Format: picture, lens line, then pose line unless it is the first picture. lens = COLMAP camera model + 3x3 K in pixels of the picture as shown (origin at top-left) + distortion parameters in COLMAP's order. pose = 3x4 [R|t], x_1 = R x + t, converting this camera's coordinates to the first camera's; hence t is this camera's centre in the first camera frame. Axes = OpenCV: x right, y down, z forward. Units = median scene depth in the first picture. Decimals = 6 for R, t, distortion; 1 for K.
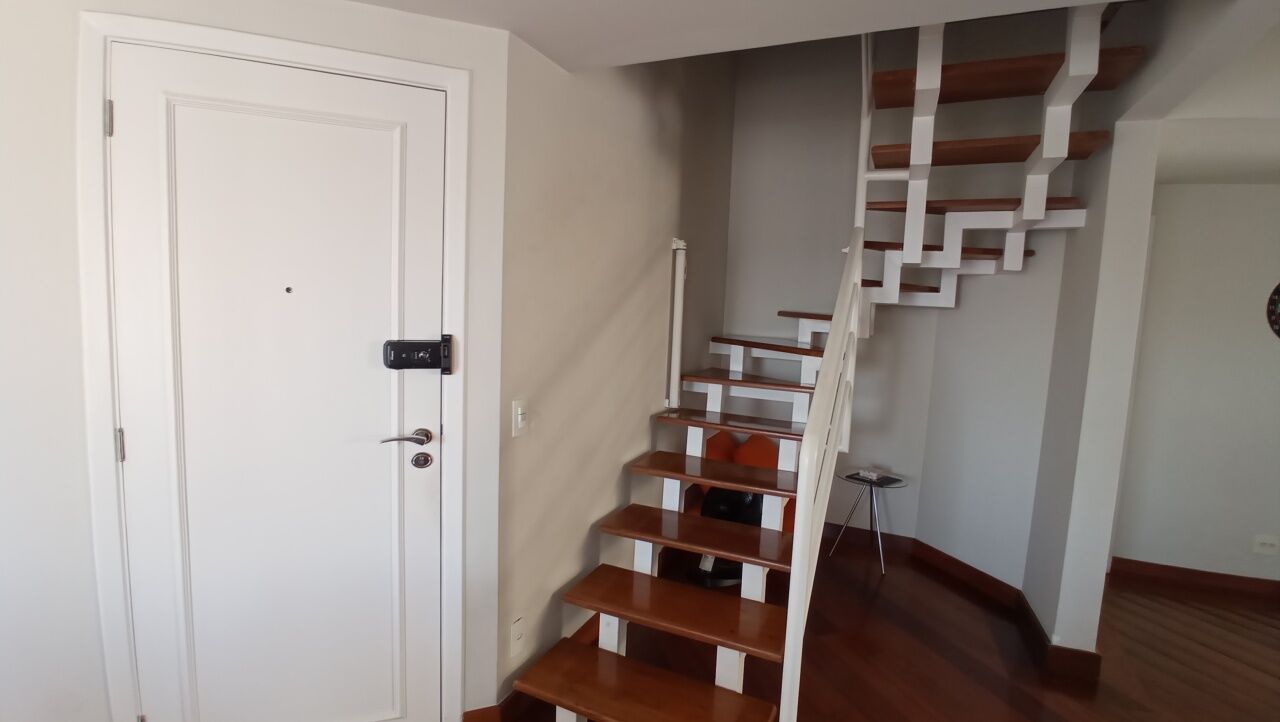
lens RADIAL K [[573.1, 0, 640.0], [0, 573.1, 361.0], [0, 0, 1]] dist [-0.033762, -0.000534]
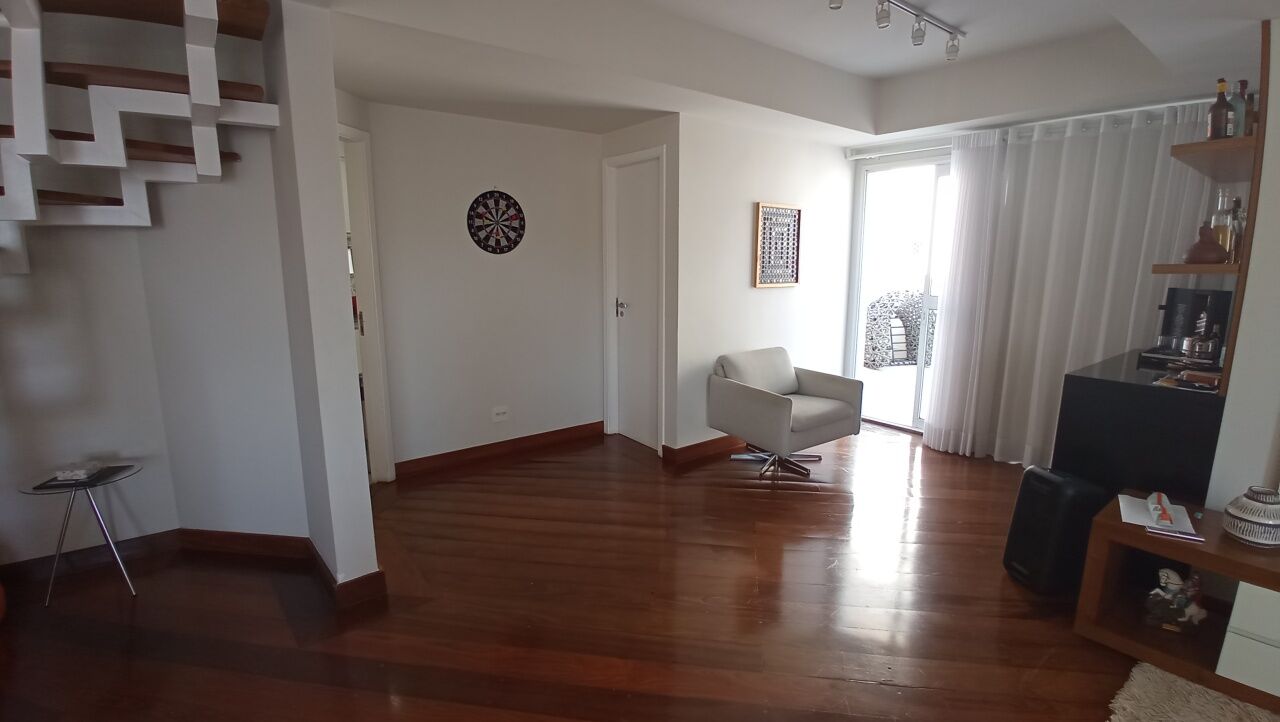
lens RADIAL K [[591.8, 0, 644.9], [0, 591.8, 366.8], [0, 0, 1]] dist [-0.035056, -0.000510]
pose [[0.459640, -0.209097, 0.863139, 0.174334], [0.107014, 0.977847, 0.179898, 0.024336], [-0.881634, 0.009680, 0.471834, 0.064859]]
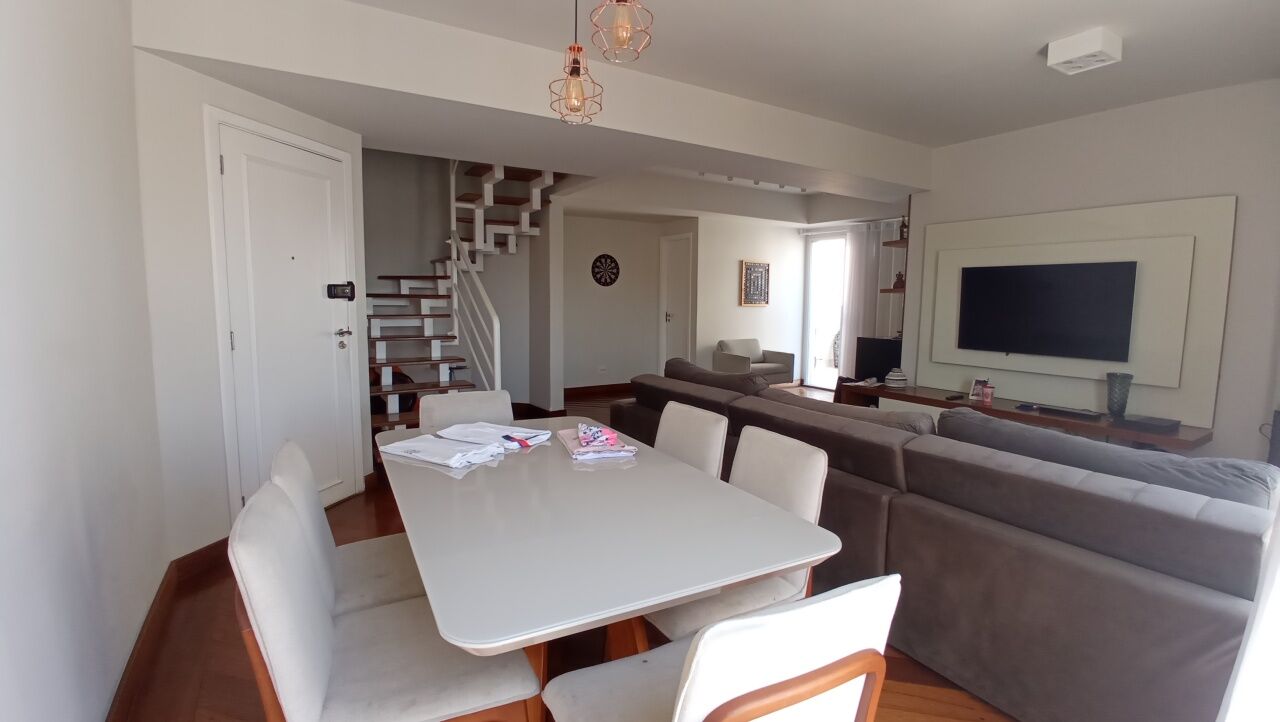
lens RADIAL K [[573.1, 0, 640.0], [0, 573.1, 361.0], [0, 0, 1]] dist [-0.033762, -0.000534]
pose [[0.554864, -0.130055, 0.821713, -0.975964], [0.096126, 0.991112, 0.091957, 0.099761], [-0.826369, 0.027965, 0.562434, -0.658439]]
